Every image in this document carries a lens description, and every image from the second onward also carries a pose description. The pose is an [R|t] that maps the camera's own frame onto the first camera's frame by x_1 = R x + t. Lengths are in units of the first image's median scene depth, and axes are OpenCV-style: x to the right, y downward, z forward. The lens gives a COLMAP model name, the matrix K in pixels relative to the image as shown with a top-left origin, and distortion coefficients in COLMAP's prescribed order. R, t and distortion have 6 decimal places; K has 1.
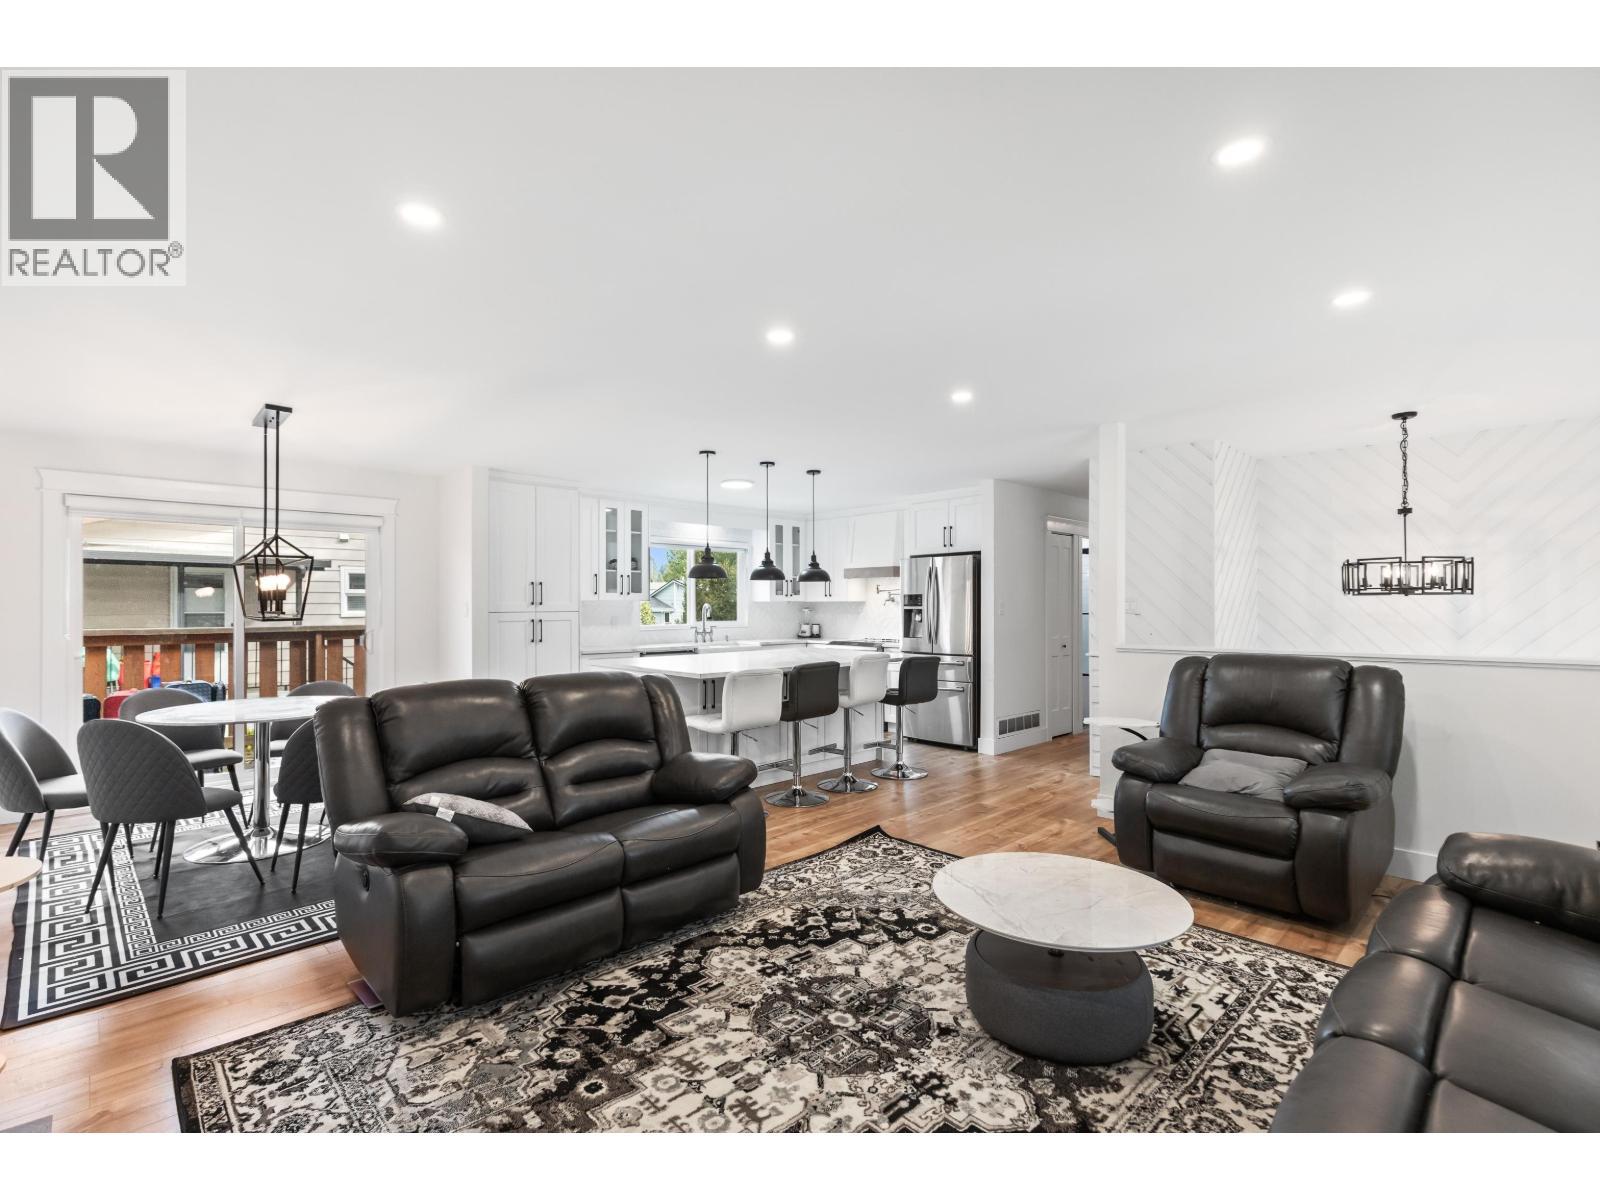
lens RADIAL K [[743.0, 0, 800.0], [0, 743.0, 600.0], [0, 0, 1]] dist [0.000189, -0.000269]
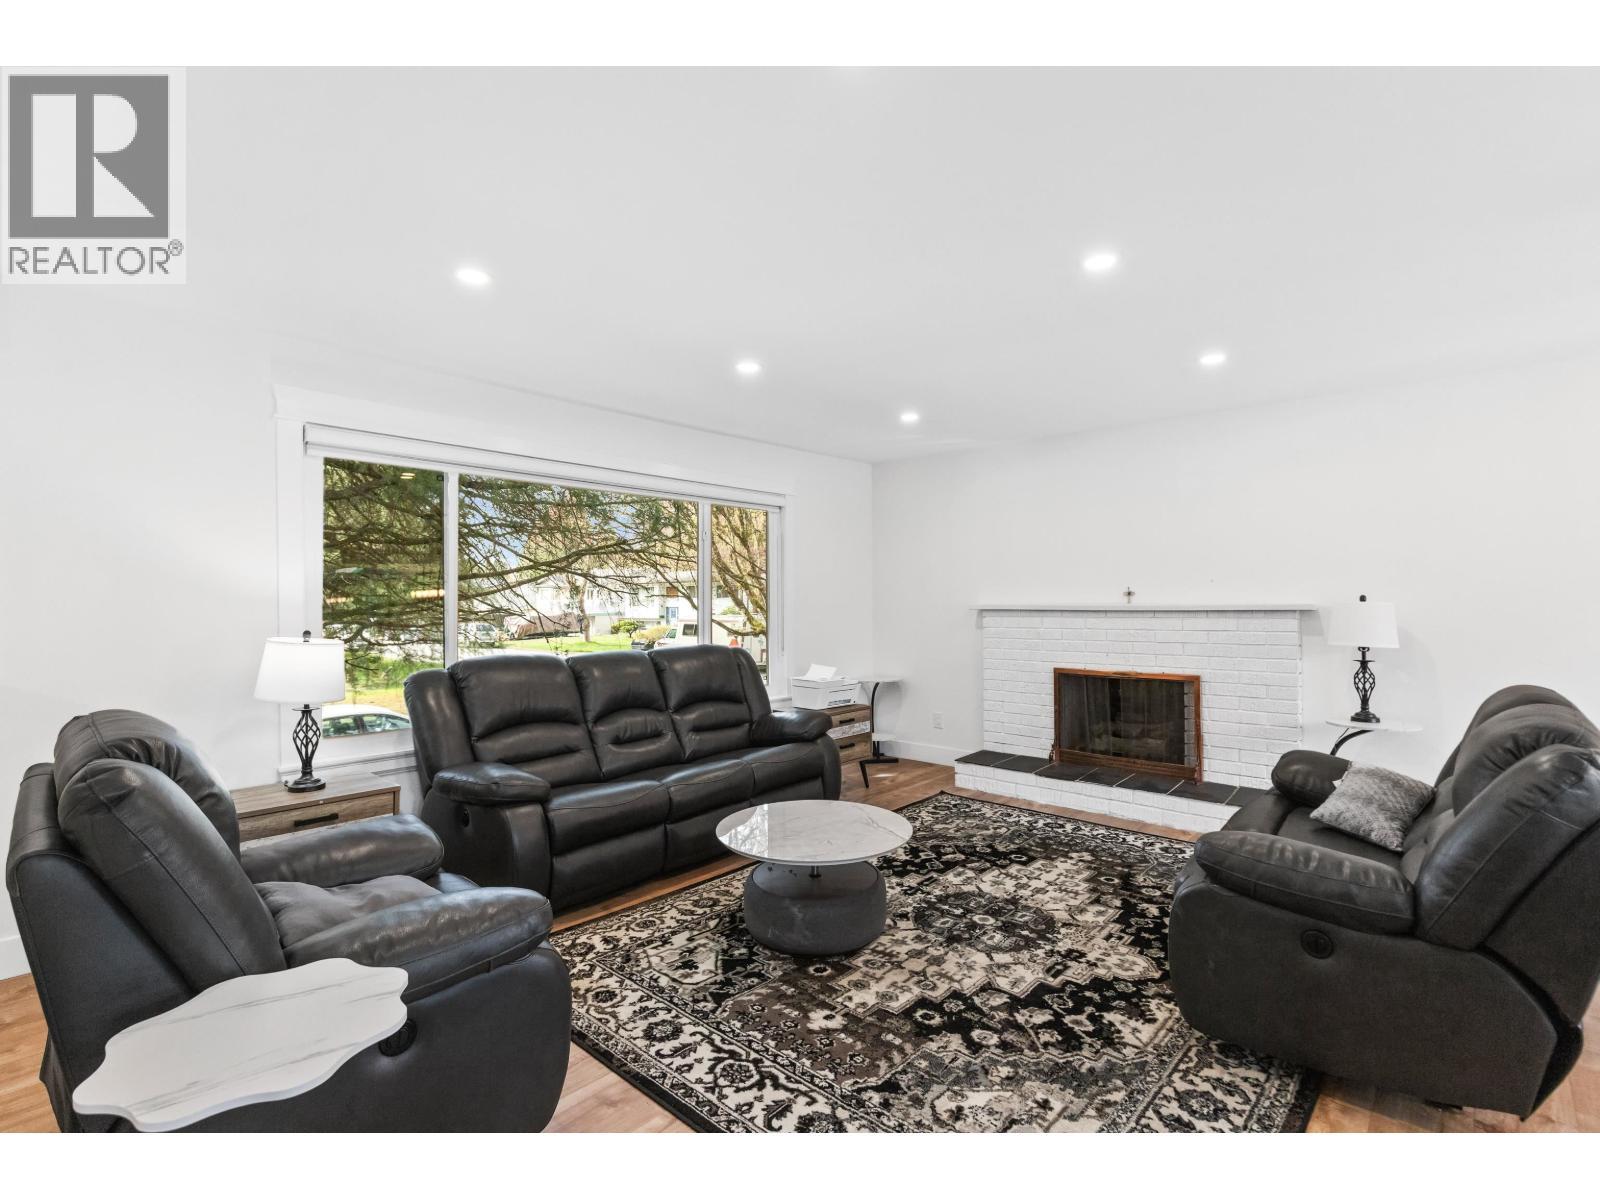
lens RADIAL K [[758.2, 0, 807.9], [0, 758.2, 598.5], [0, 0, 1]] dist [0.002147, 0.000069]
pose [[-0.997230, 0.009978, -0.073706, 0.382039], [0.010465, 0.999926, -0.006229, 0.017426], [0.073639, -0.006983, -0.997261, 1.949191]]
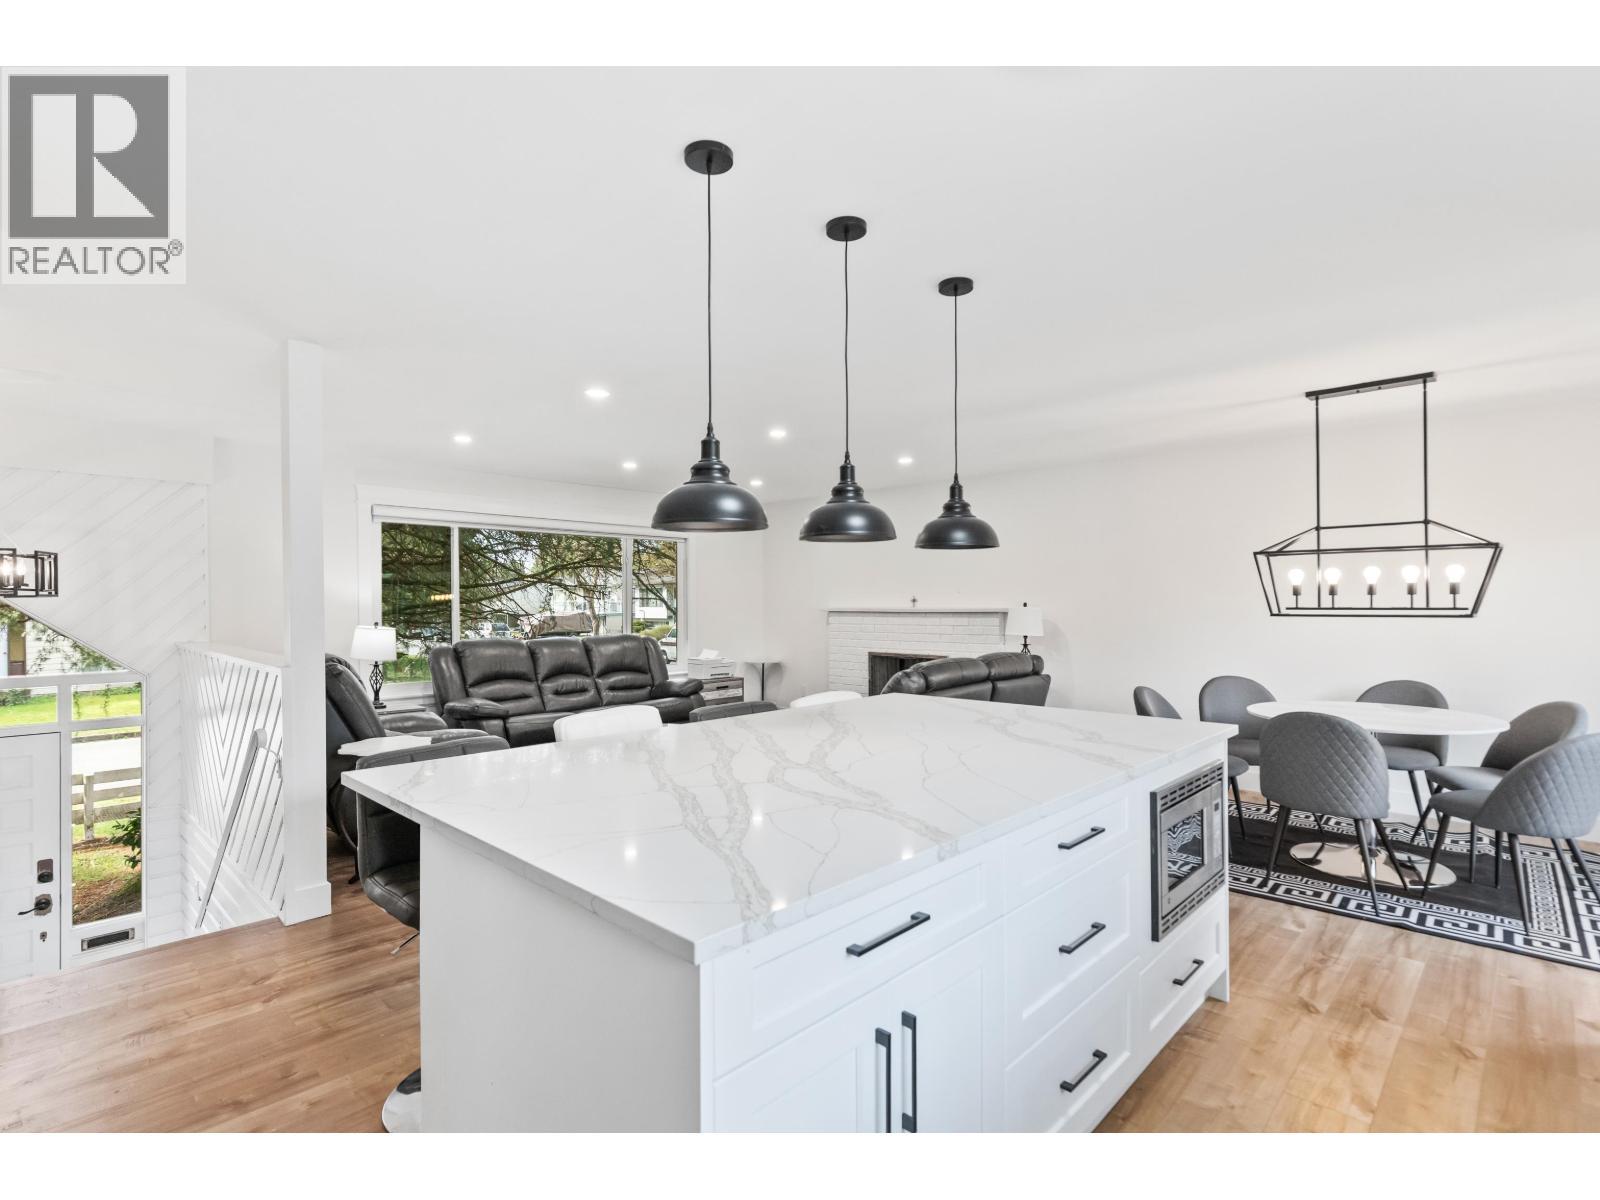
lens RADIAL K [[782.0, 0, 794.2], [0, 782.0, 598.1], [0, 0, 1]] dist [0.001338, 0.000169]
pose [[-0.999606, 0.008812, -0.026650, -0.019861], [0.009015, 0.999931, -0.007494, 0.011022], [0.026583, -0.007732, -0.999617, 2.883538]]
